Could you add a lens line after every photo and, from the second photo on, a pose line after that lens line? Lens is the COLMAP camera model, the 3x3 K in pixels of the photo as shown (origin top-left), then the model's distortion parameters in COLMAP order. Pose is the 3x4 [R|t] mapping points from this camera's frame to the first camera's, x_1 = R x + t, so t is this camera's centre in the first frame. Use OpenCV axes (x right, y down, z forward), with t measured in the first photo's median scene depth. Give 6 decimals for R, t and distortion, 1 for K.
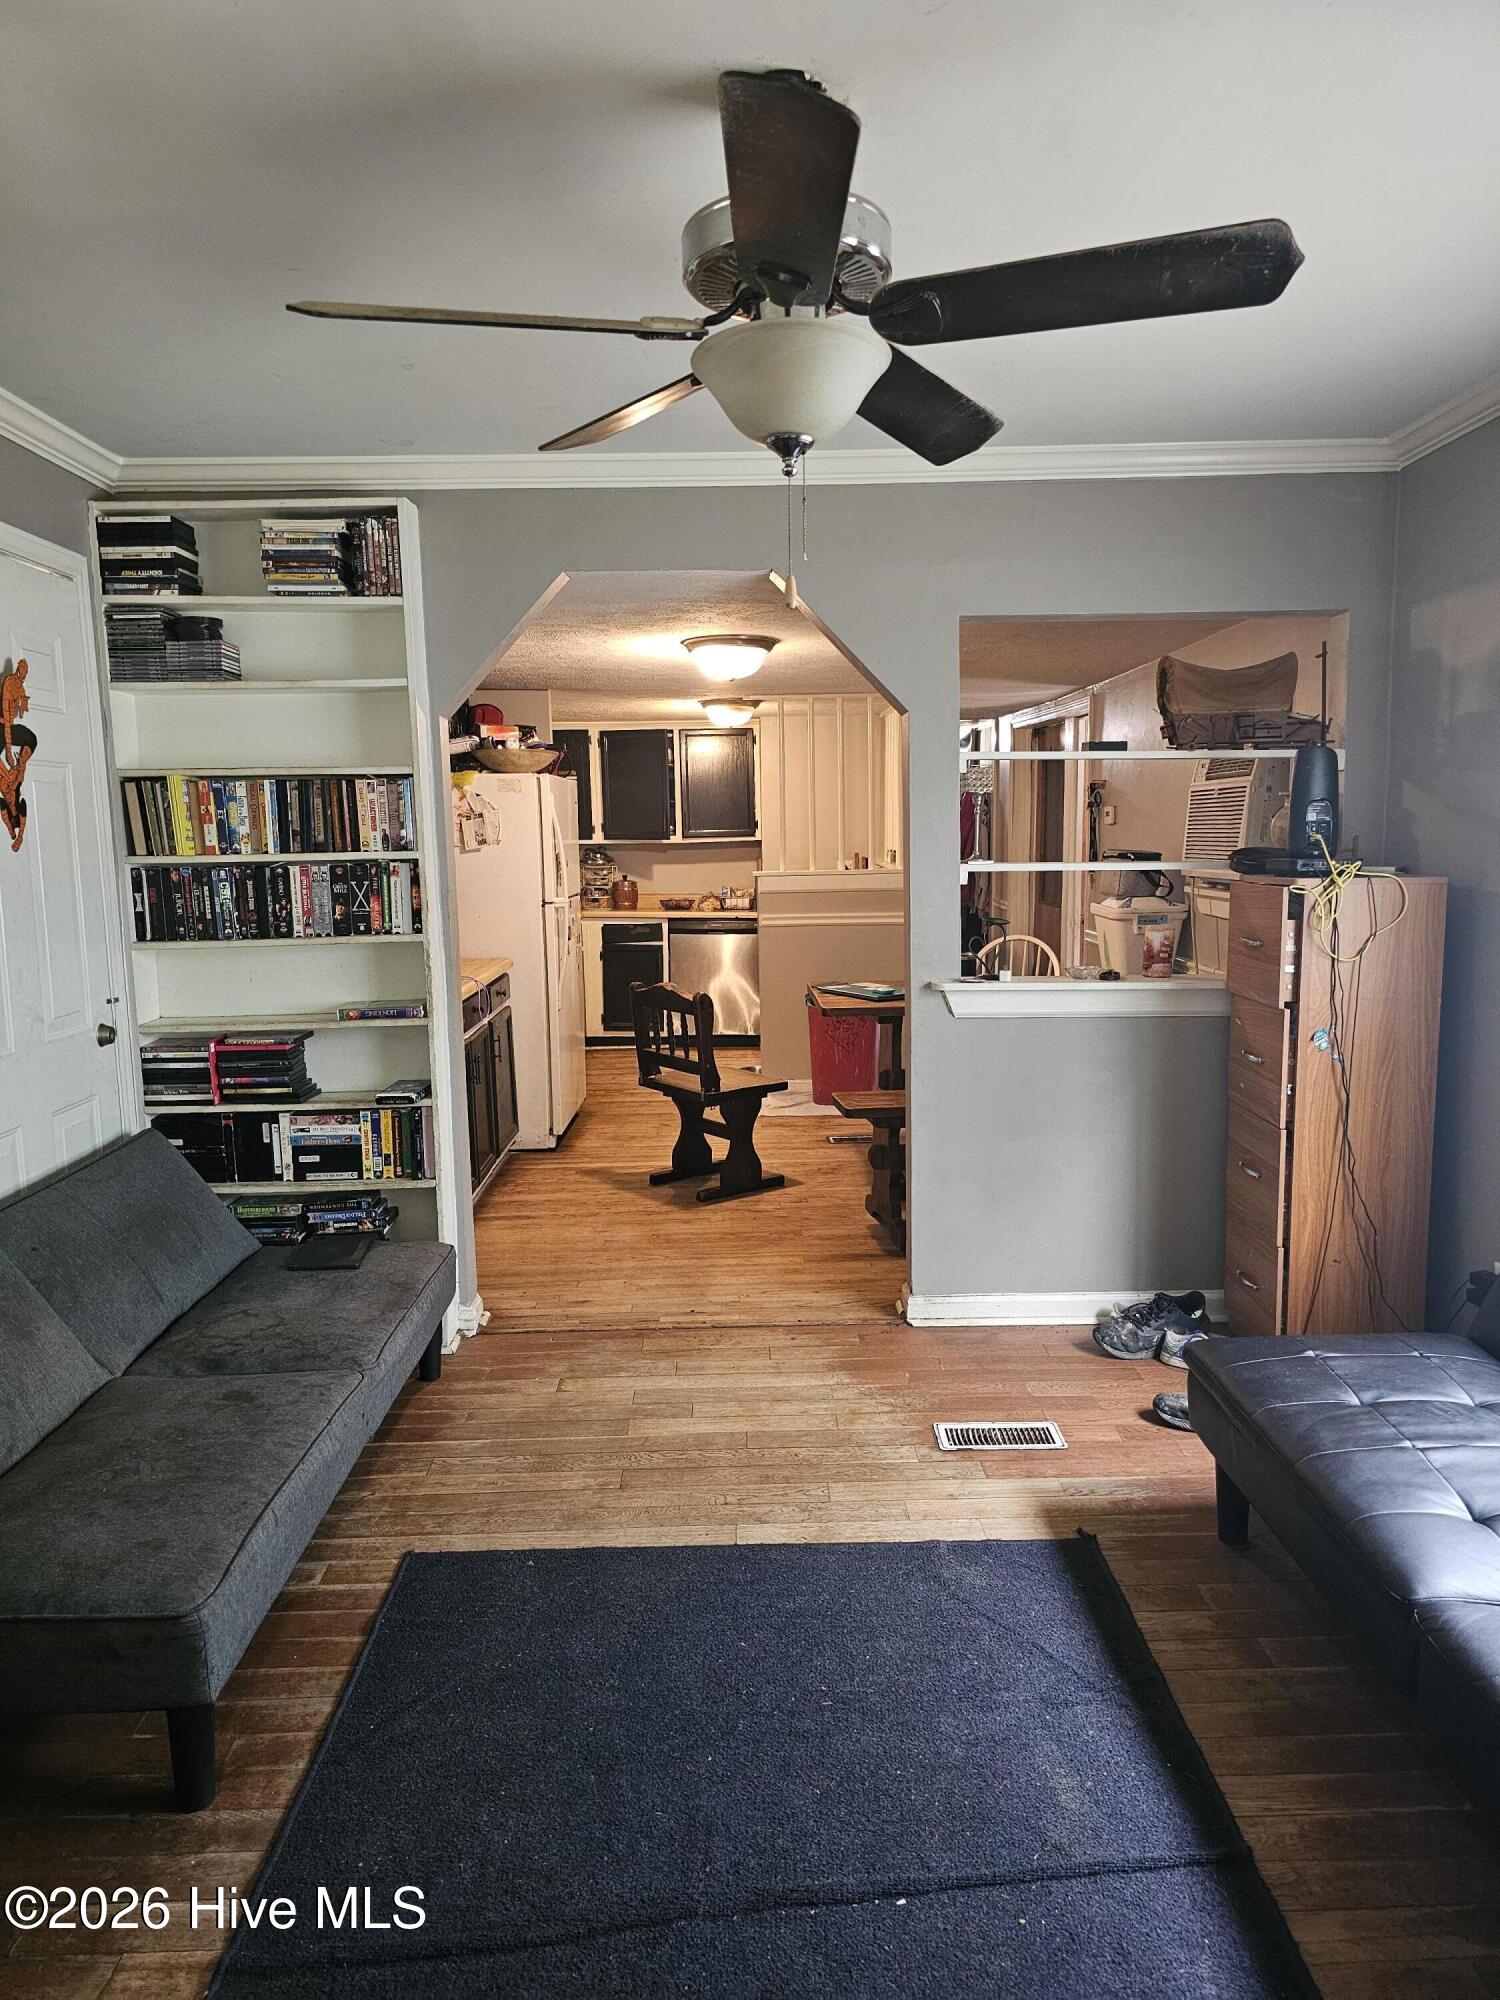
lens RADIAL K [[1320.9, 0, 752.3], [0, 1320.9, 1011.0], [0, 0, 1]] dist [0.010207, 0.000256]
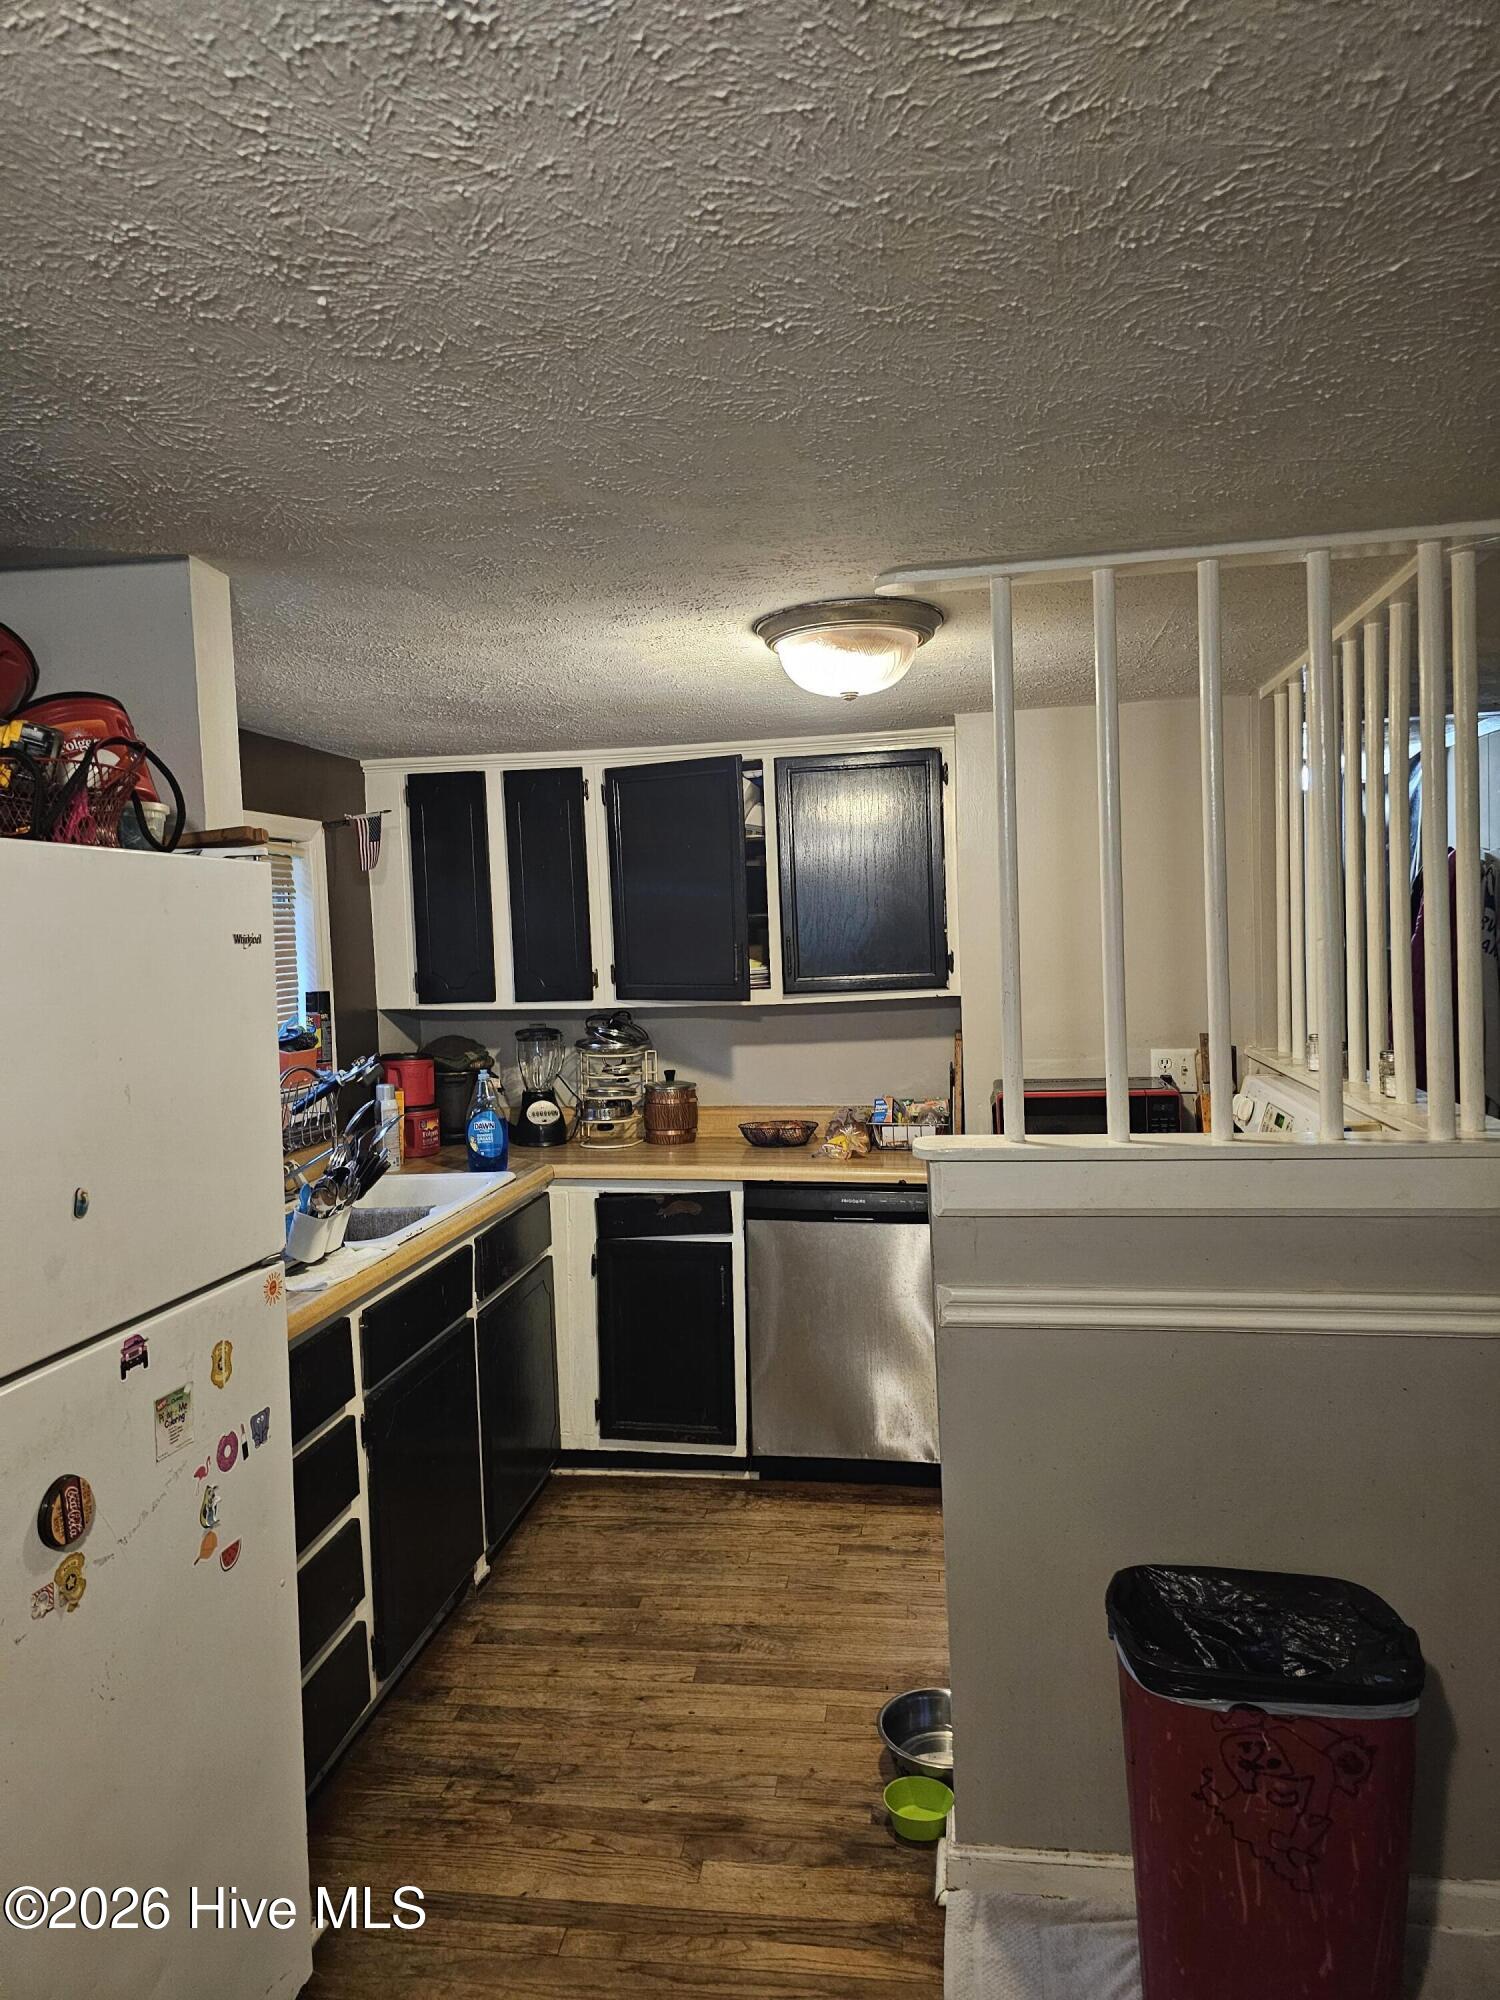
lens RADIAL K [[1320.9, 0, 741.5], [0, 1320.9, 995.6], [0, 0, 1]] dist [0.010207, 0.000256]
pose [[0.985754, -0.012985, -0.167692, 0.008729], [-0.003909, 0.994977, -0.100027, -0.085113], [0.168149, 0.099258, 0.980752, 0.552637]]
